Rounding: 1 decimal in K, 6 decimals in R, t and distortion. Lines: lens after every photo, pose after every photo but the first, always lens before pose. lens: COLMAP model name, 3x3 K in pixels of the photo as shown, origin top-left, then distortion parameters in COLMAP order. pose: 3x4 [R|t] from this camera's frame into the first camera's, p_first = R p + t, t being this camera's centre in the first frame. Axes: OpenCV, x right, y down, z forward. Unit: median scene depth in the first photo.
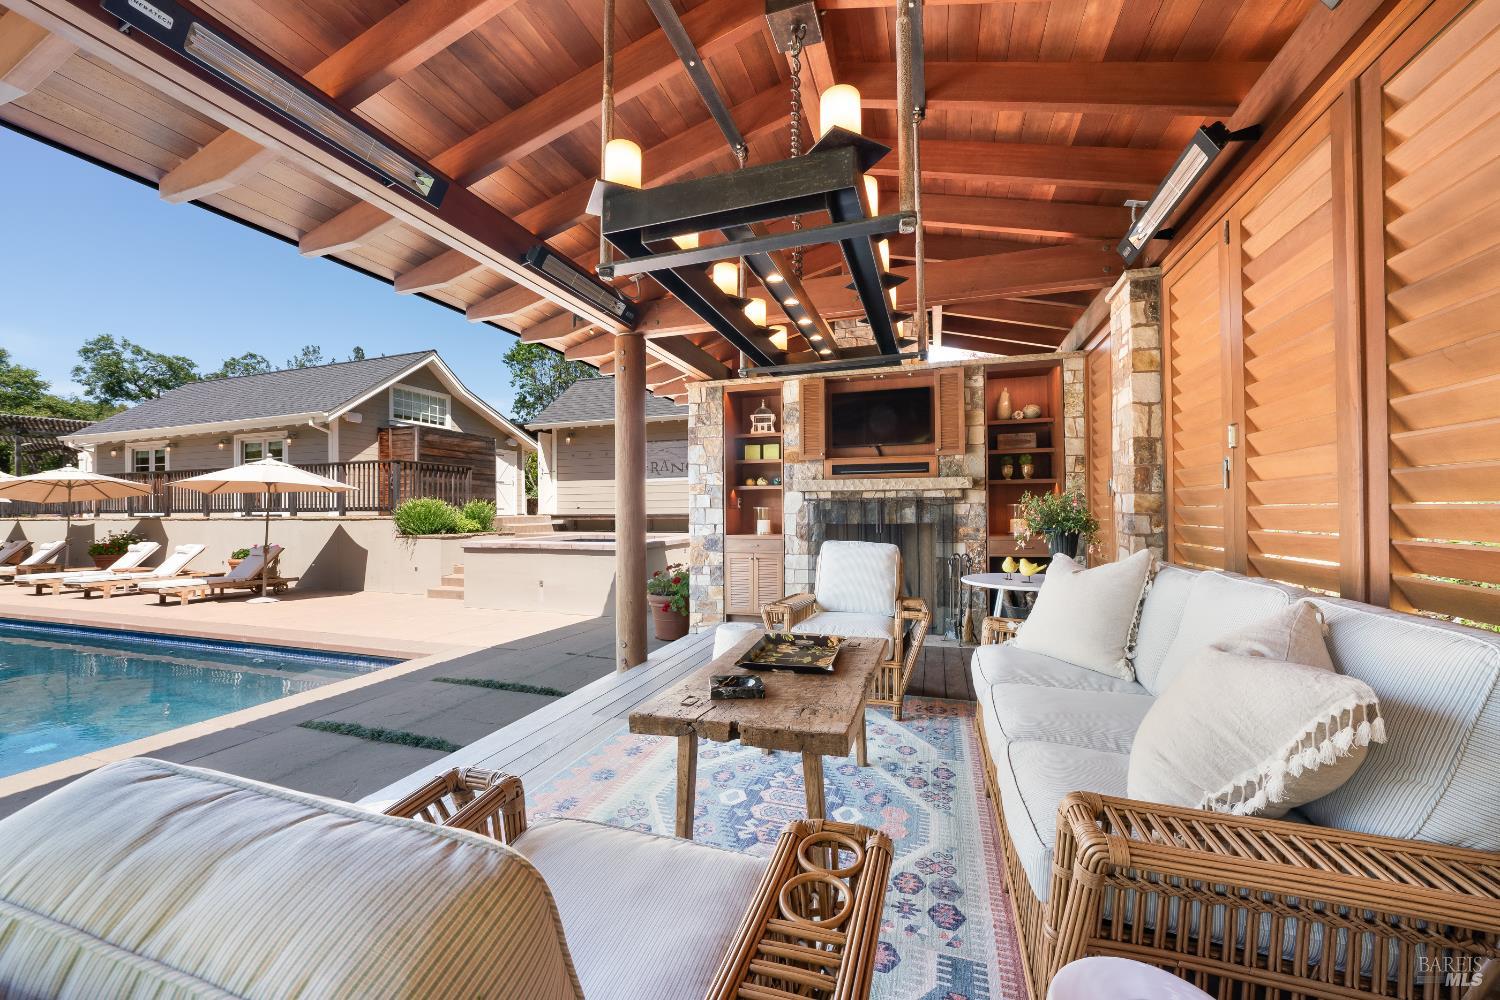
lens RADIAL K [[561.0, 0, 746.9], [0, 561.0, 503.7], [0, 0, 1]] dist [0.001385, 0.000214]
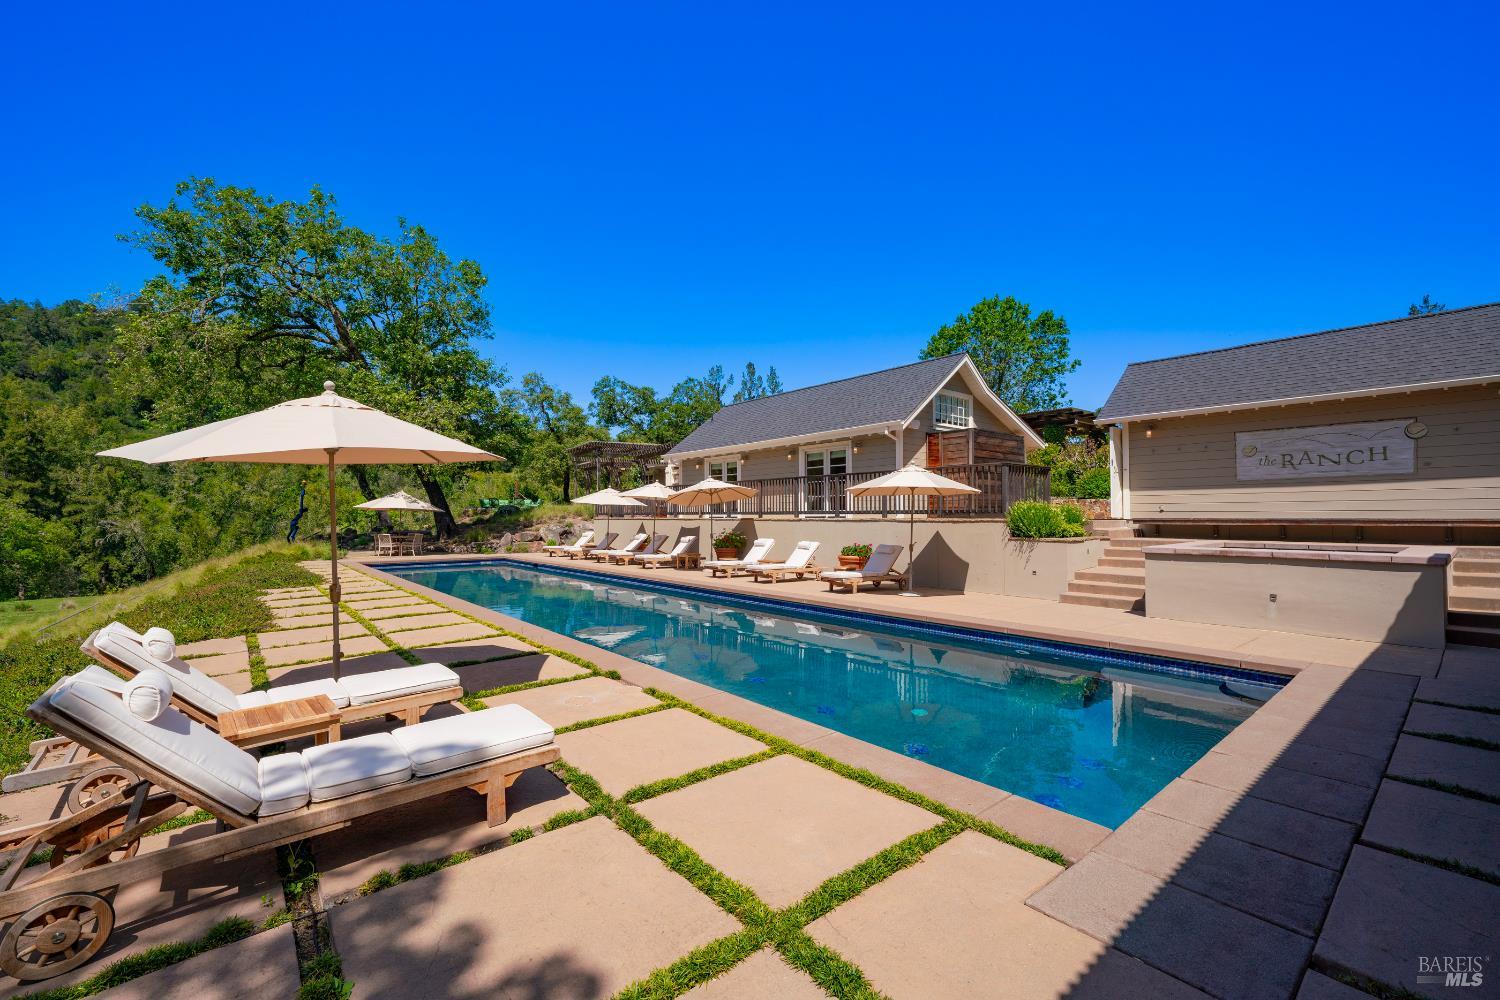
lens RADIAL K [[619.1, 0, 753.7], [0, 619.1, 512.5], [0, 0, 1]] dist [-0.011822, 0.000385]
pose [[0.858044, 0.002648, -0.513569, -0.348394], [0.002709, 0.999949, 0.009680, -0.001050], [0.513568, -0.009697, 0.857994, -0.141393]]
